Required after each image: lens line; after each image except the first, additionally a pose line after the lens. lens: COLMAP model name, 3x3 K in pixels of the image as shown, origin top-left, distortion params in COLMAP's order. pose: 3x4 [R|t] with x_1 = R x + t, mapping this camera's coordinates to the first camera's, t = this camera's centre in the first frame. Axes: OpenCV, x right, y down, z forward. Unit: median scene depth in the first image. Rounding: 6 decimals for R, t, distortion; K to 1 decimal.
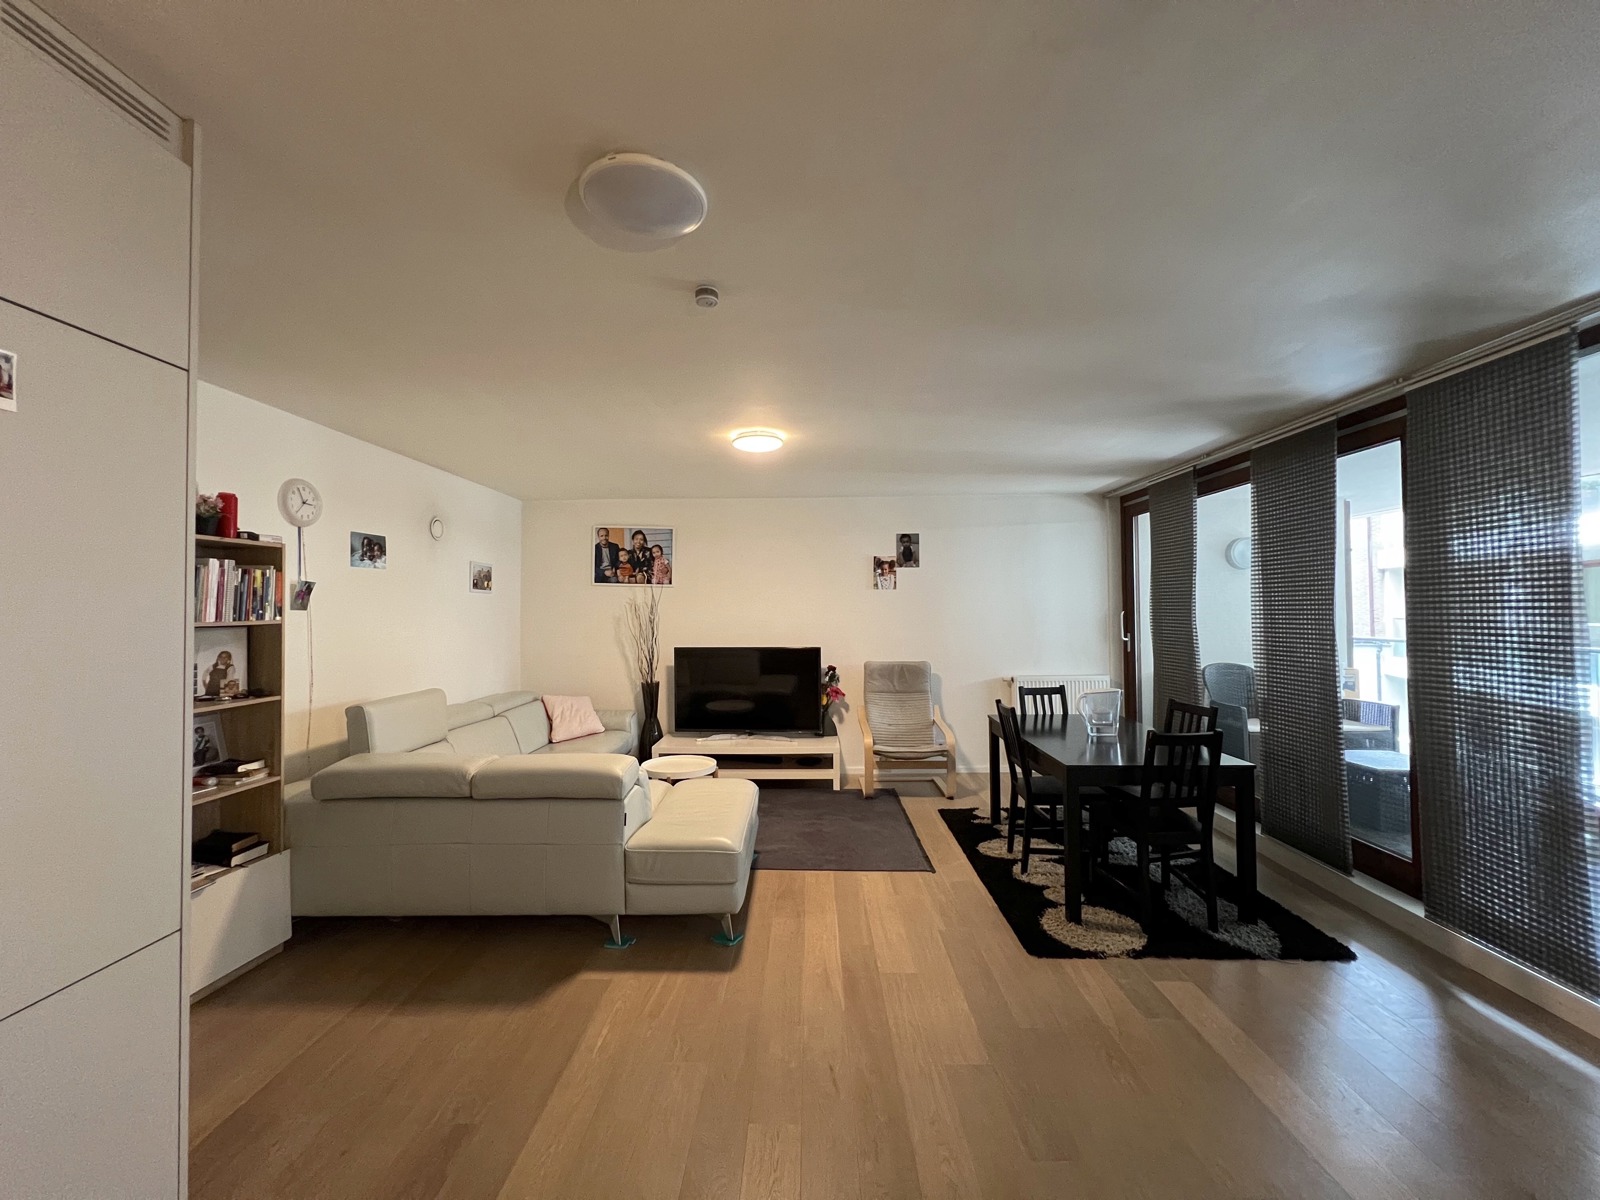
lens RADIAL K [[644.9, 0, 799.8], [0, 644.9, 597.7], [0, 0, 1]] dist [-0.005710, 0.000719]
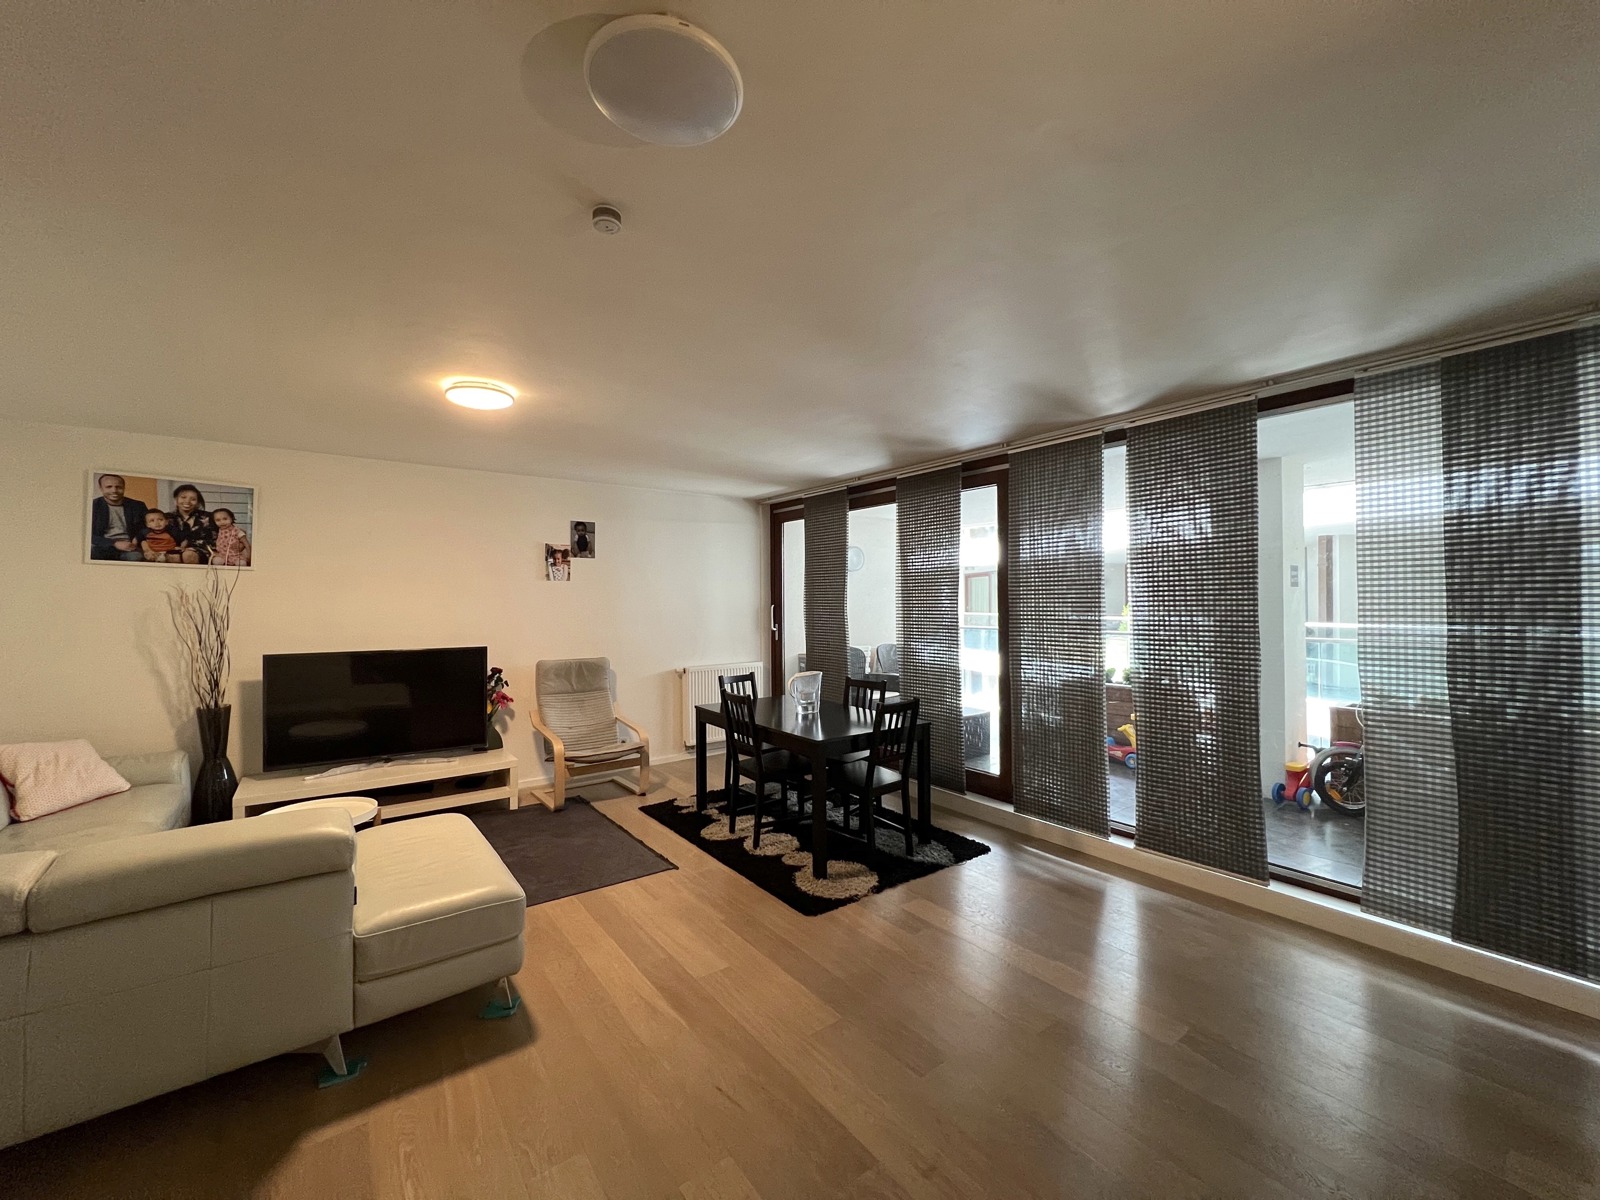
lens RADIAL K [[643.6, 0, 804.1], [0, 643.6, 598.6], [0, 0, 1]] dist [-0.001934, 0.001468]
pose [[0.787832, 0.006794, 0.615853, -0.233602], [-0.012686, 0.999906, 0.005198, 0.005037], [-0.615760, -0.011908, 0.787844, 0.102285]]
